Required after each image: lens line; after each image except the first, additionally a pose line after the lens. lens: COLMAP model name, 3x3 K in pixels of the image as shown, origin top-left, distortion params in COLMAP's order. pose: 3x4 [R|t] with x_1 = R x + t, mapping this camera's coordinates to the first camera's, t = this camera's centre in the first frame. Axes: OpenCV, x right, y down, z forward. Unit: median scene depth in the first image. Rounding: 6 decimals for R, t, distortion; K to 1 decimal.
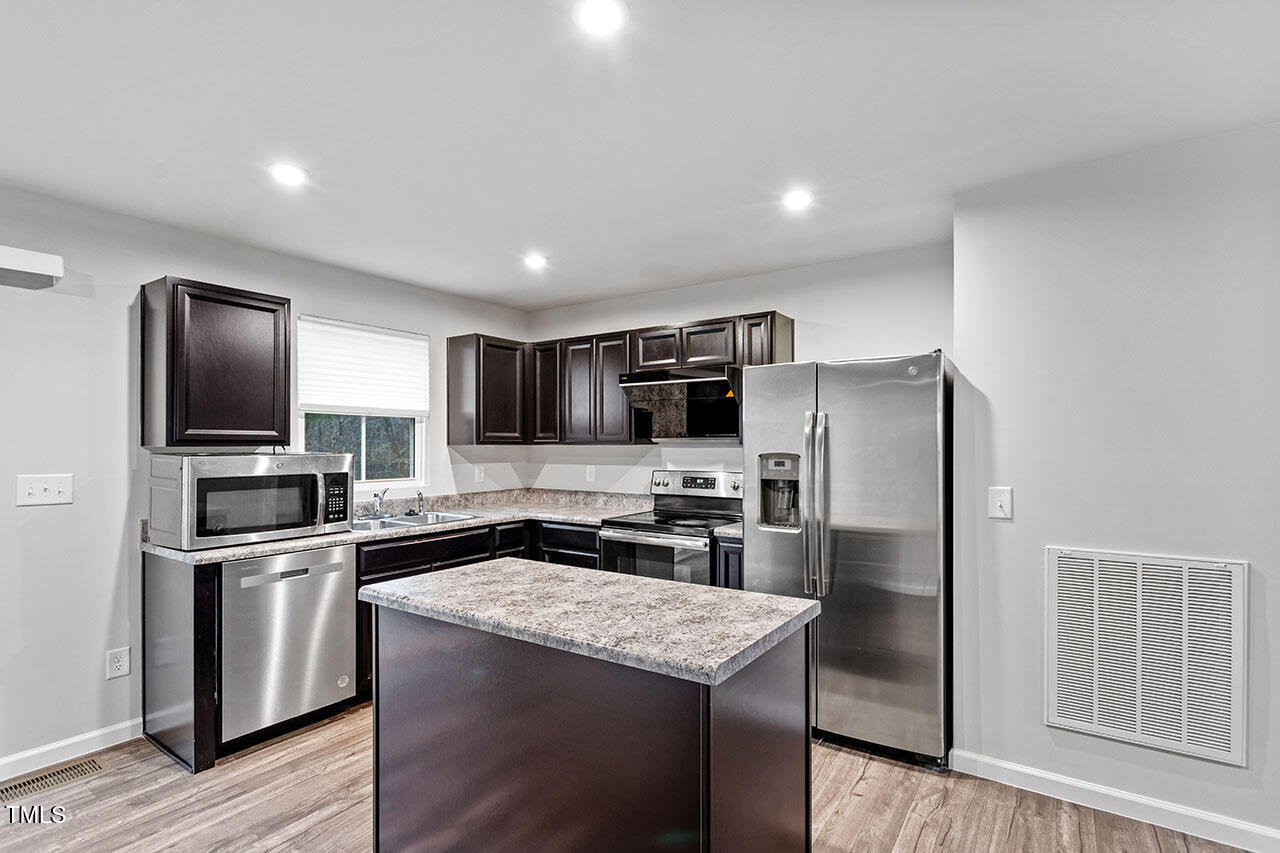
lens RADIAL K [[613.1, 0, 639.2], [0, 613.1, 447.0], [0, 0, 1]] dist [-0.000079, 0.000338]
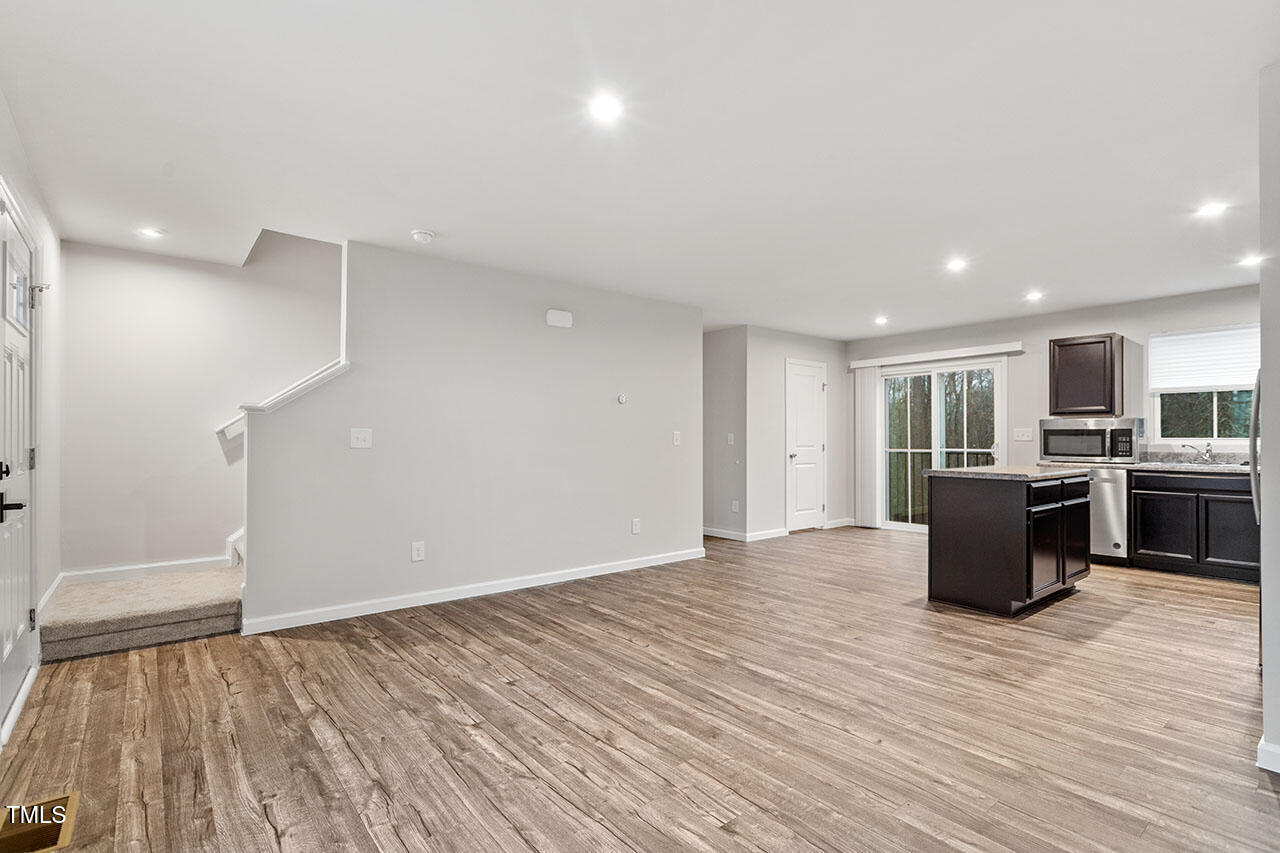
lens RADIAL K [[607.8, 0, 639.4], [0, 607.8, 431.7], [0, 0, 1]] dist [-0.000644, 0.000587]
pose [[-0.282513, -0.008633, -0.959225, 1.633297], [-0.003534, 0.999962, -0.007958, 0.072749], [0.959257, 0.001142, -0.282533, 0.174854]]
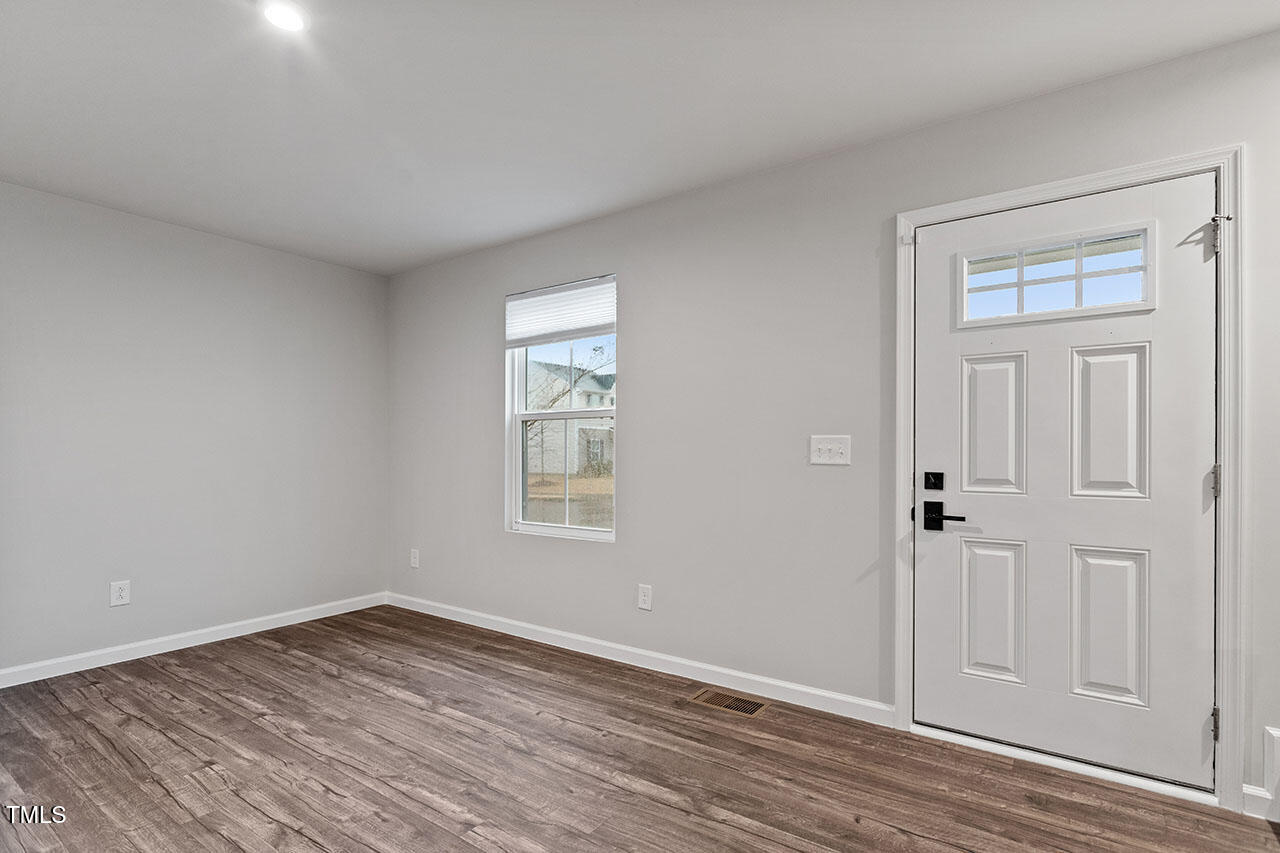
lens RADIAL K [[615.9, 0, 644.2], [0, 615.9, 453.9], [0, 0, 1]] dist [-0.000111, 0.000516]
pose [[0.010215, -0.001250, 0.999947, 0.273610], [0.004455, 0.999989, 0.001205, 0.080959], [-0.999938, 0.004442, 0.010221, -0.456393]]
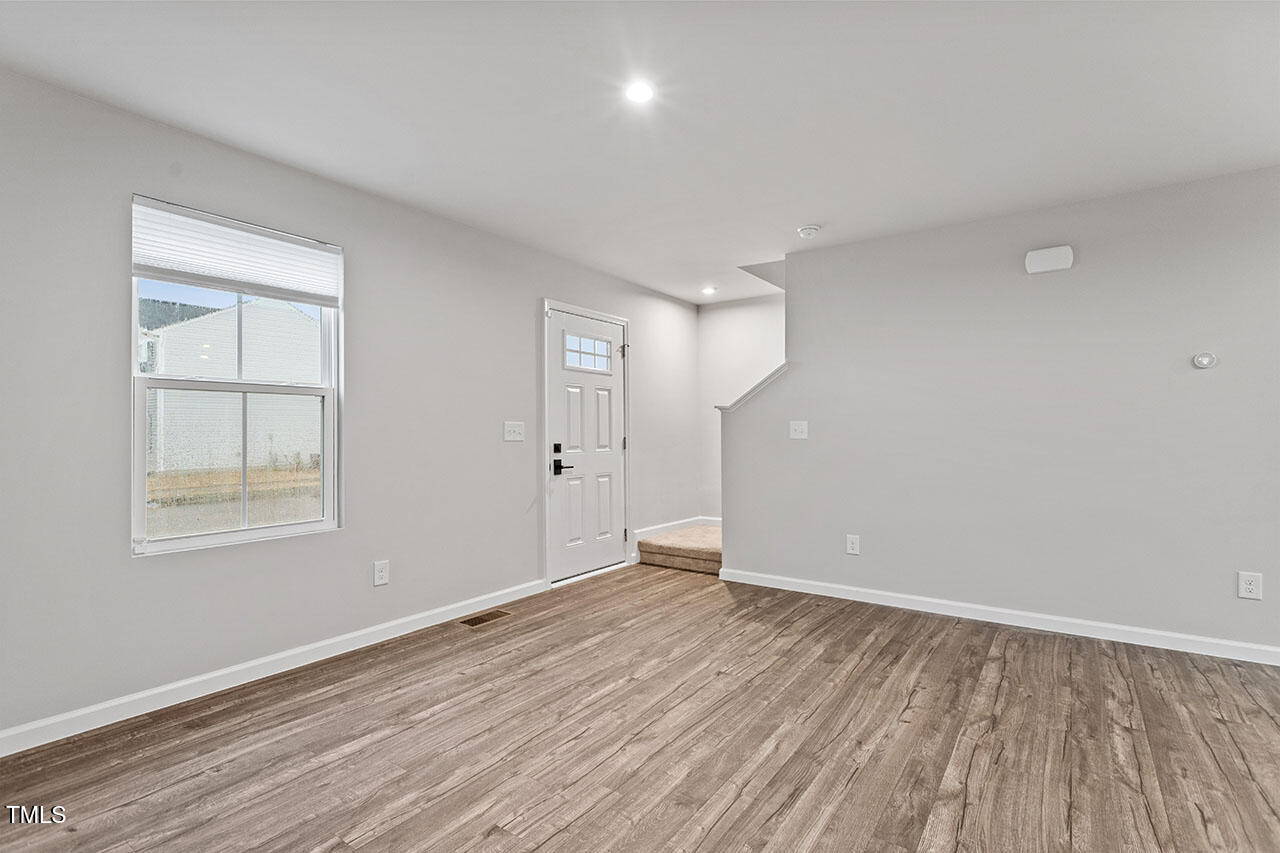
lens RADIAL K [[602.1, 0, 643.6], [0, 602.1, 426.9], [0, 0, 1]] dist [-0.001274, 0.000017]
pose [[-0.999852, 0.007295, 0.015607, 0.870255], [0.007230, 0.999965, -0.004264, 0.074751], [-0.015638, -0.004150, -0.999869, 0.670167]]
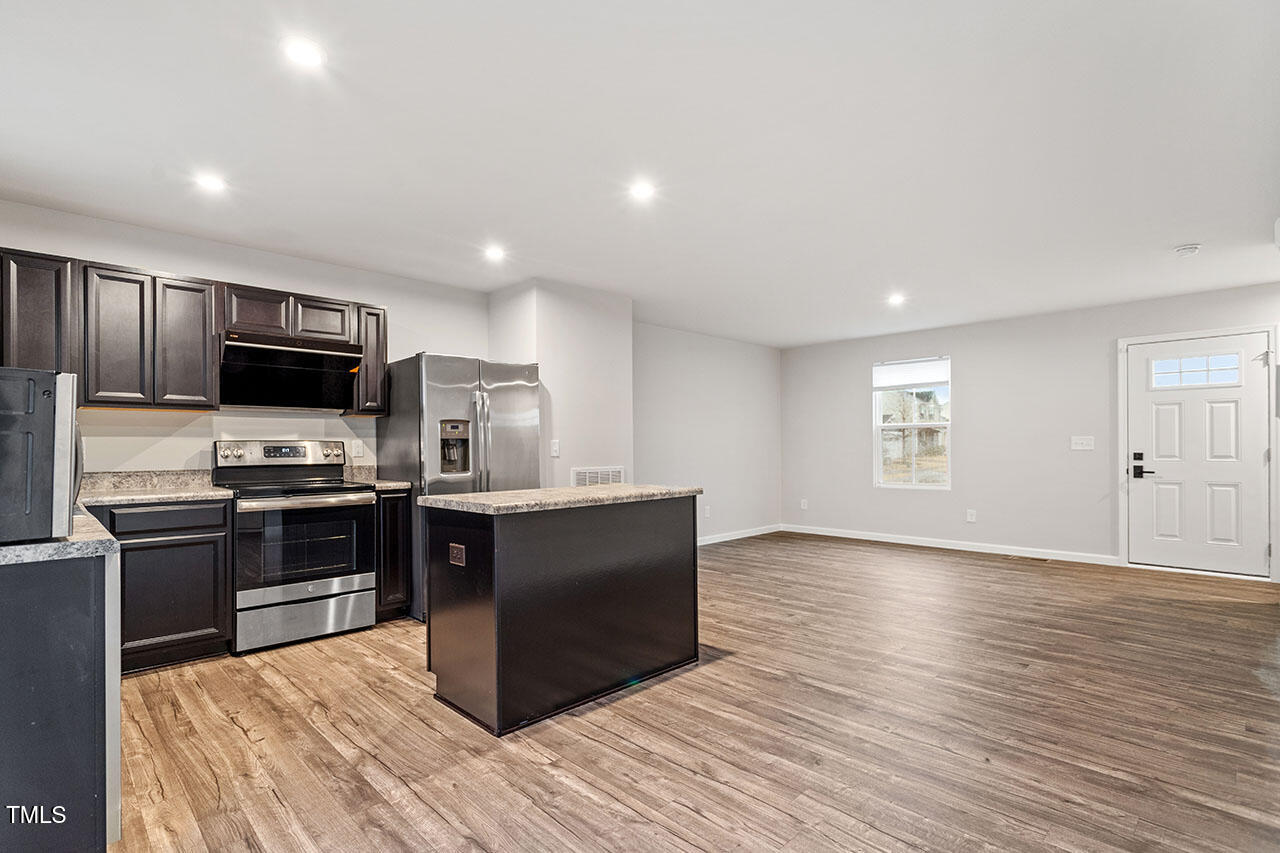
lens RADIAL K [[613.1, 0, 639.2], [0, 613.1, 447.0], [0, 0, 1]] dist [-0.000079, 0.000338]
pose [[0.188813, 0.001183, 0.982012, -1.046115], [0.010858, 0.999936, -0.003292, 0.080248], [-0.981953, 0.011284, 0.188788, 0.319246]]
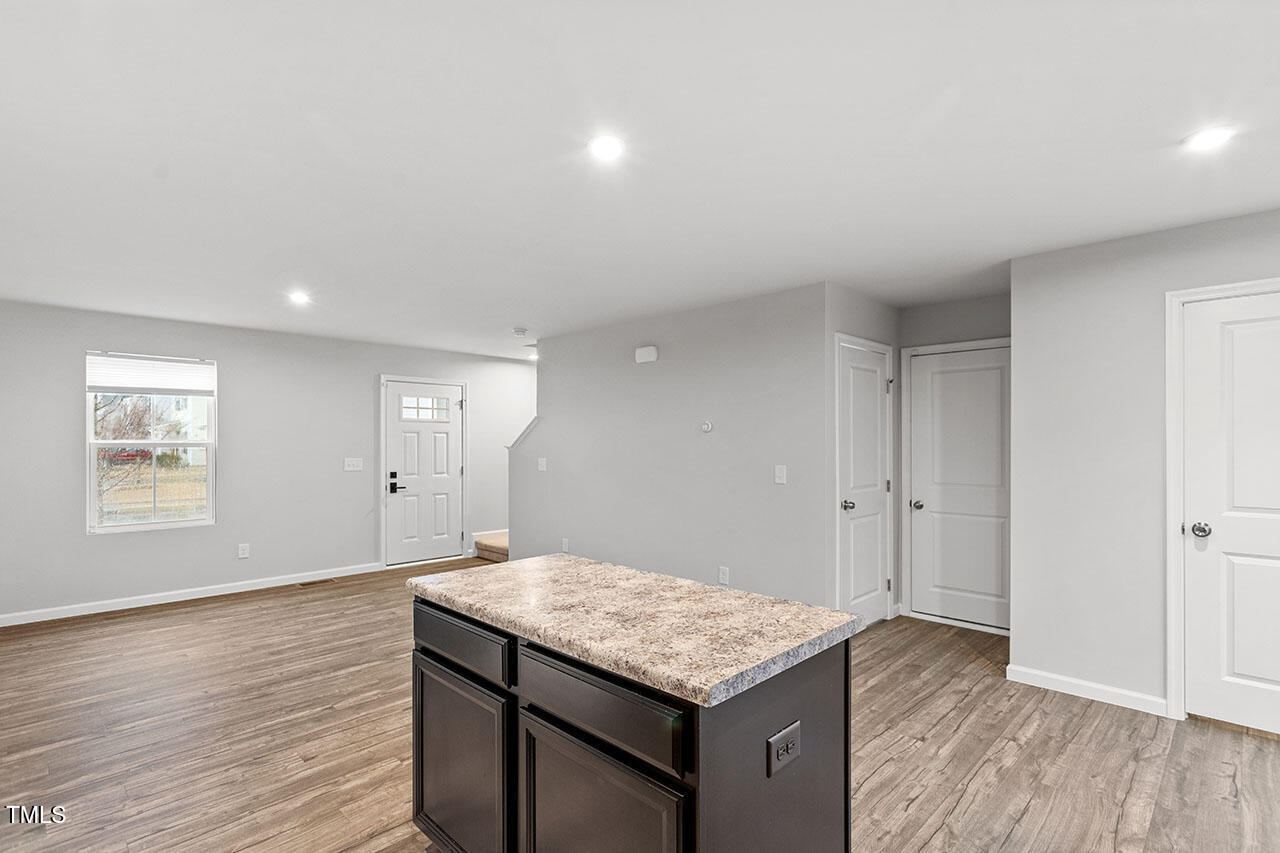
lens RADIAL K [[610.7, 0, 642.1], [0, 610.7, 440.9], [0, 0, 1]] dist [-0.001847, 0.000399]
pose [[-0.983599, 0.005067, 0.180297, -0.204480], [0.005349, 0.999985, 0.001079, -0.003600], [-0.180289, 0.002025, -0.983612, 1.219104]]
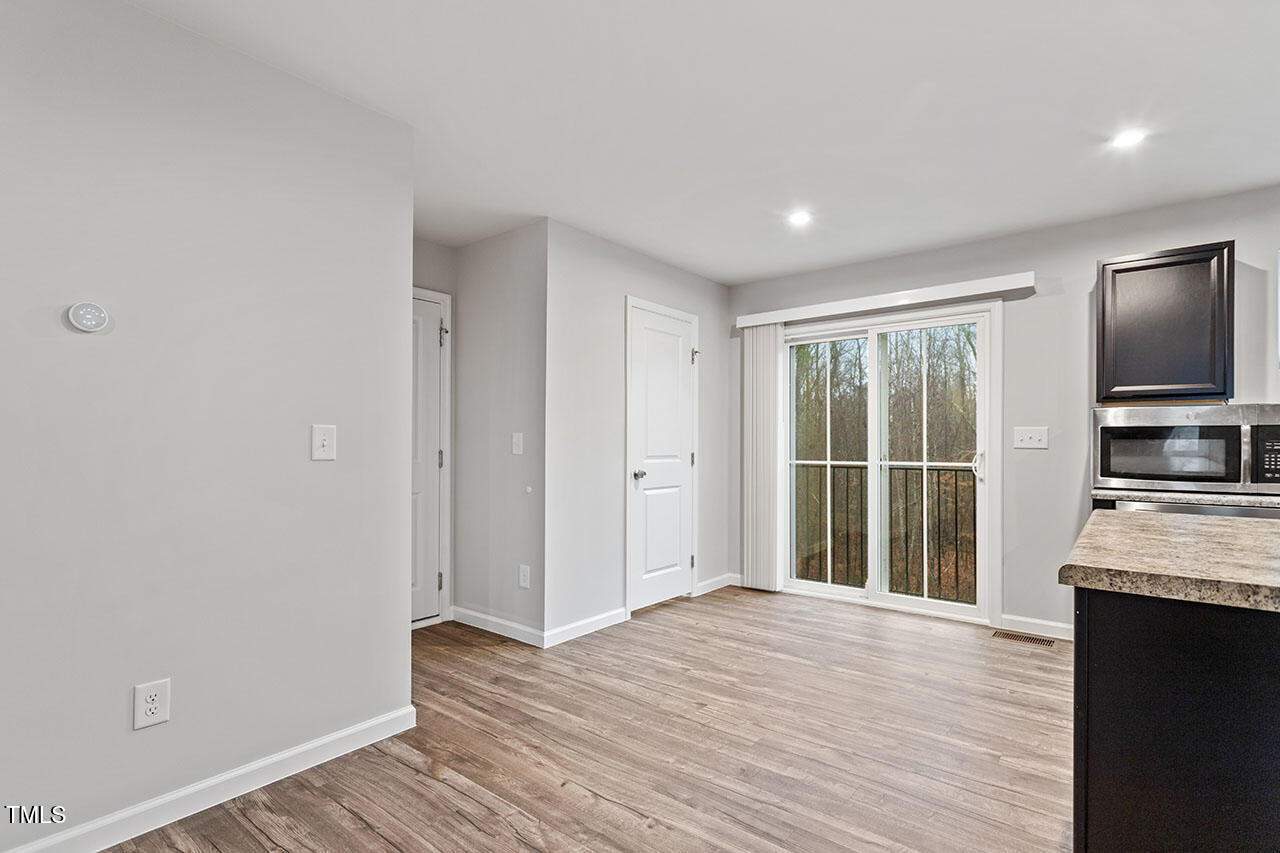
lens RADIAL K [[610.7, 0, 642.1], [0, 610.7, 440.9], [0, 0, 1]] dist [-0.001847, 0.000399]
pose [[-0.077726, -0.002631, -0.996971, 0.448968], [-0.006948, 0.999974, -0.002097, 0.076131], [0.996951, 0.006764, -0.077742, 0.188030]]
